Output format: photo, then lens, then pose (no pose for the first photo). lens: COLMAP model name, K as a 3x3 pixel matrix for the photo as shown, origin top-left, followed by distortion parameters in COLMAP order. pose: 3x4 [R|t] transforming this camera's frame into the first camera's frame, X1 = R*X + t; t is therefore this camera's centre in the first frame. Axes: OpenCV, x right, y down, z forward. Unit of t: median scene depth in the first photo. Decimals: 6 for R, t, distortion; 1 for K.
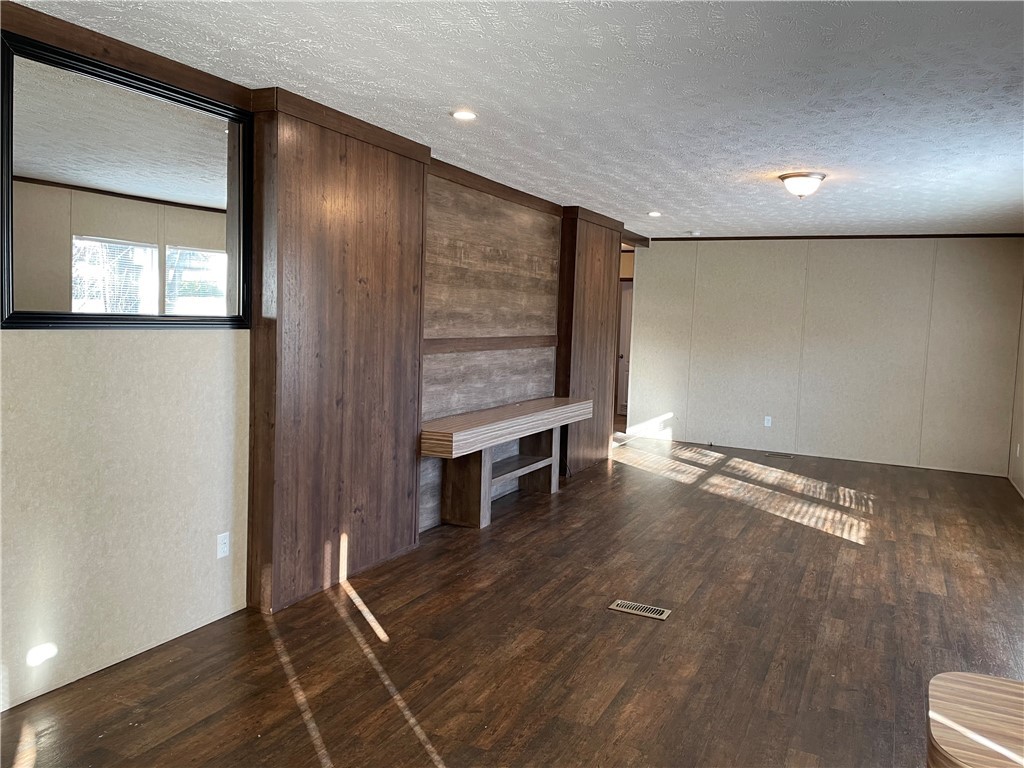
lens RADIAL K [[771.8, 0, 511.9], [0, 771.8, 385.8], [0, 0, 1]] dist [0.076293, -0.086073]
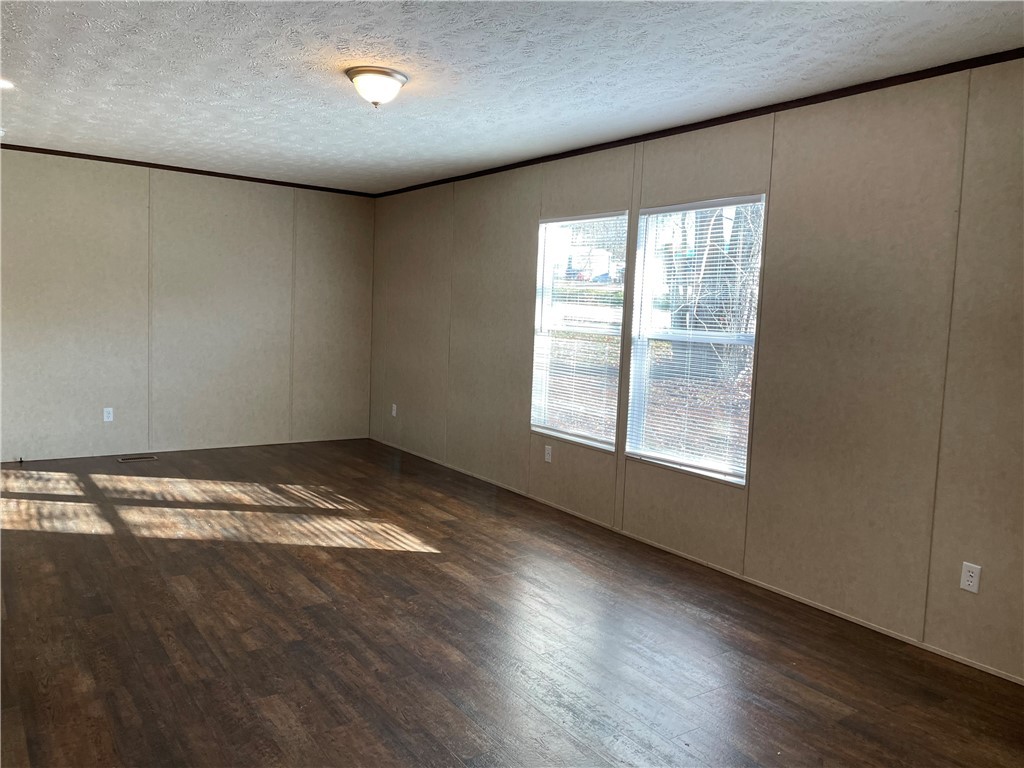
lens RADIAL K [[771.8, 0, 511.3], [0, 771.8, 380.0], [0, 0, 1]] dist [0.076293, -0.086073]
pose [[0.474286, -0.097373, 0.874969, -0.177407], [0.055728, 0.995192, 0.080544, -0.033640], [-0.878605, 0.010559, 0.477432, 0.445610]]
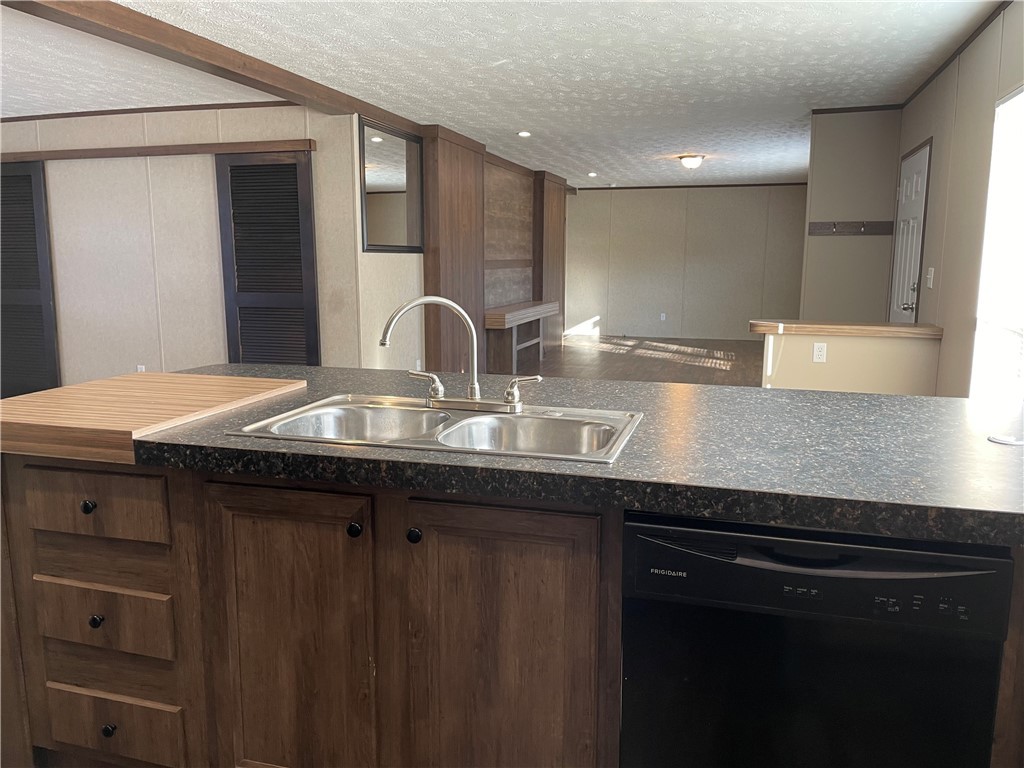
lens RADIAL K [[771.8, 0, 513.0], [0, 771.8, 383.3], [0, 0, 1]] dist [0.076293, -0.086073]
pose [[0.986168, -0.054083, 0.156676, -0.249558], [0.042042, 0.995974, 0.079173, 0.058708], [-0.160327, -0.071491, 0.984472, -0.525688]]
